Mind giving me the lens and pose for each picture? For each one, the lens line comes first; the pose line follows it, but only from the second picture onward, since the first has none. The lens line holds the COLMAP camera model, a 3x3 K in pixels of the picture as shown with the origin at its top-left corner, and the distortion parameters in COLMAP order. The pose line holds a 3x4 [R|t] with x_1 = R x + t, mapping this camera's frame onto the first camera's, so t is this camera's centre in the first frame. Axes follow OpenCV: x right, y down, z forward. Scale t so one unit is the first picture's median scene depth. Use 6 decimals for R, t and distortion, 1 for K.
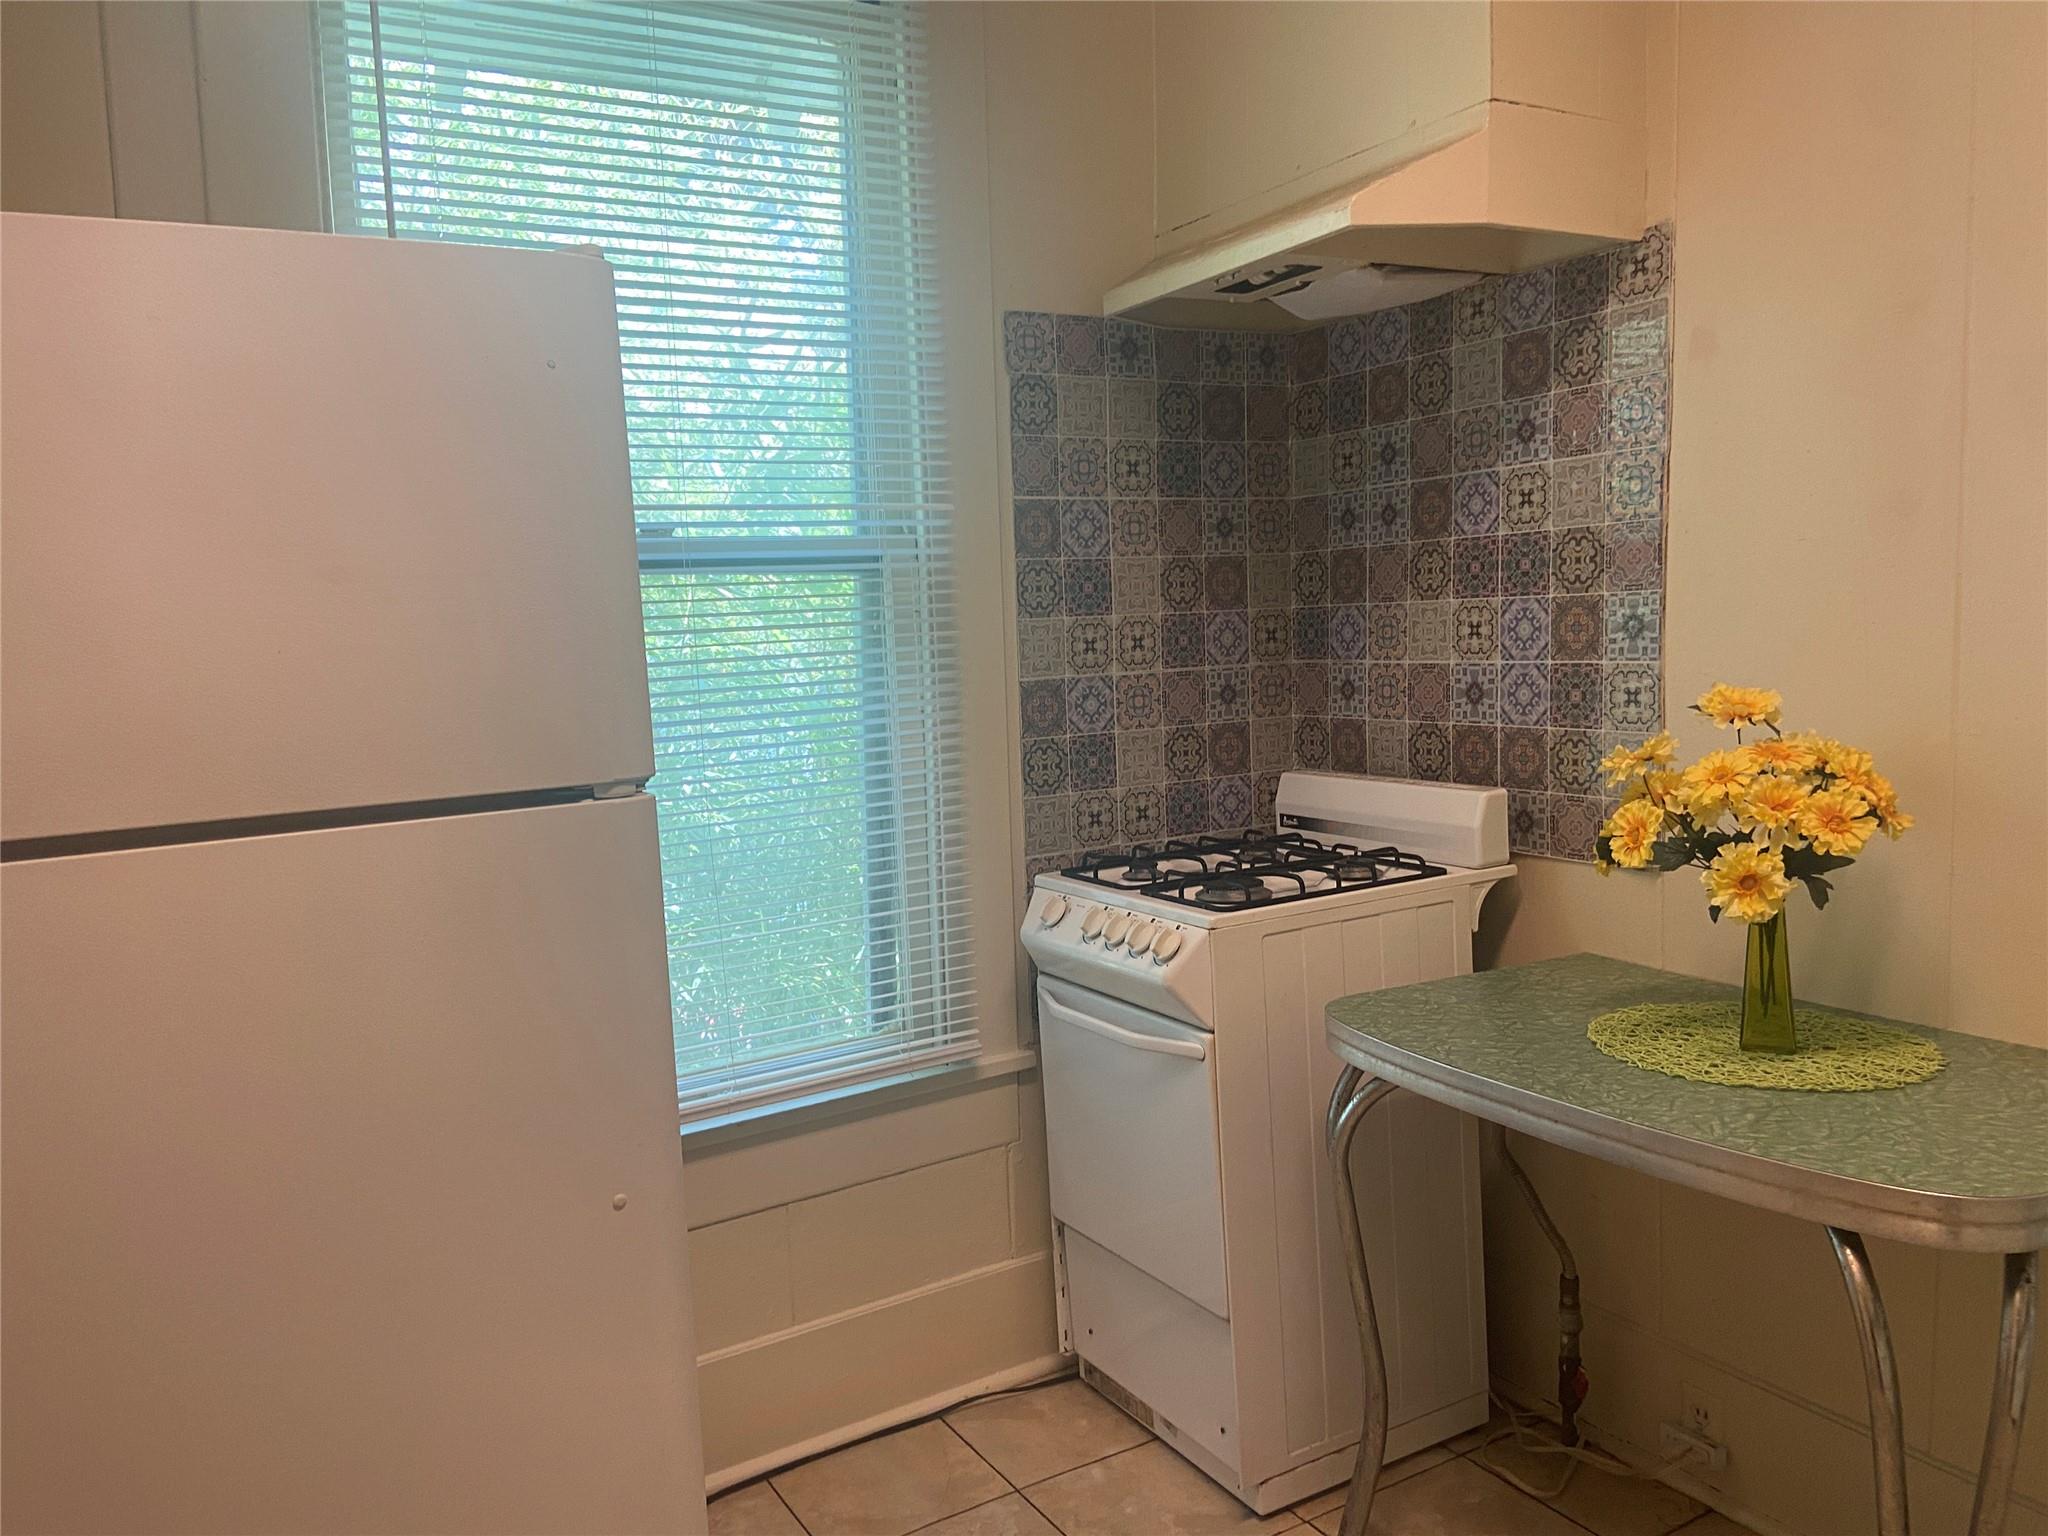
lens RADIAL K [[1531.5, 0, 1015.2], [0, 1531.5, 772.3], [0, 0, 1]] dist [0.093178, -0.114460]
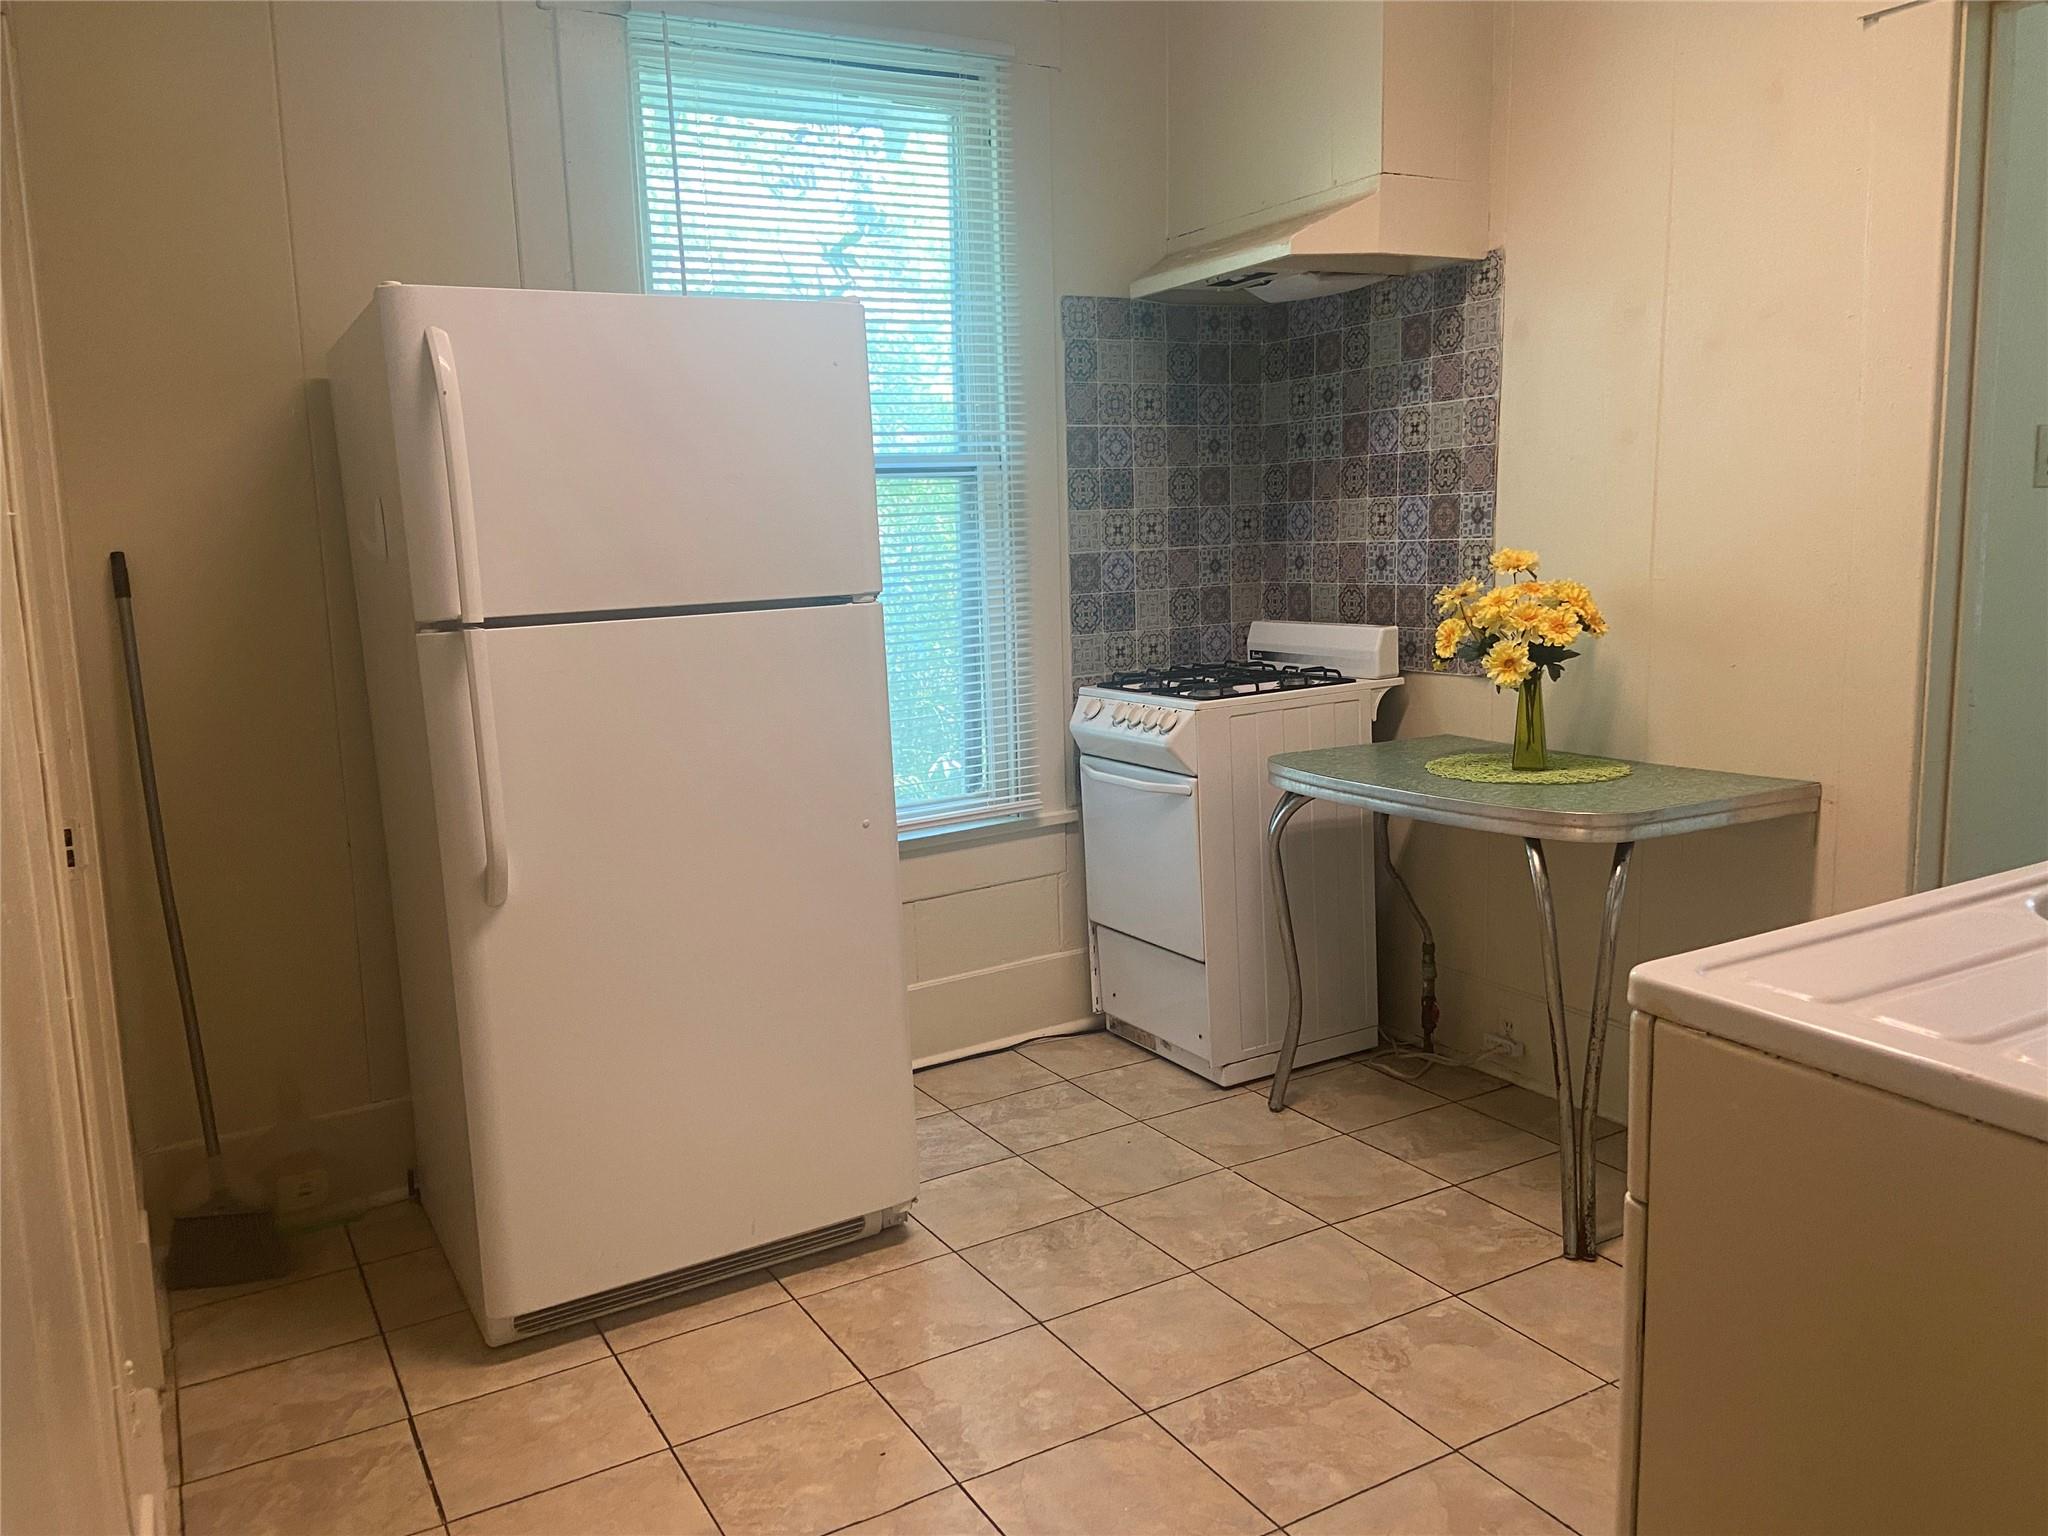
lens RADIAL K [[1544.1, 0, 1020.0], [0, 1544.1, 761.5], [0, 0, 1]] dist [0.105845, -0.128738]
pose [[0.999979, 0.005544, -0.003352, -0.039326], [-0.005365, 0.998671, 0.051268, 0.063817], [0.003632, -0.051248, 0.998679, -0.487450]]
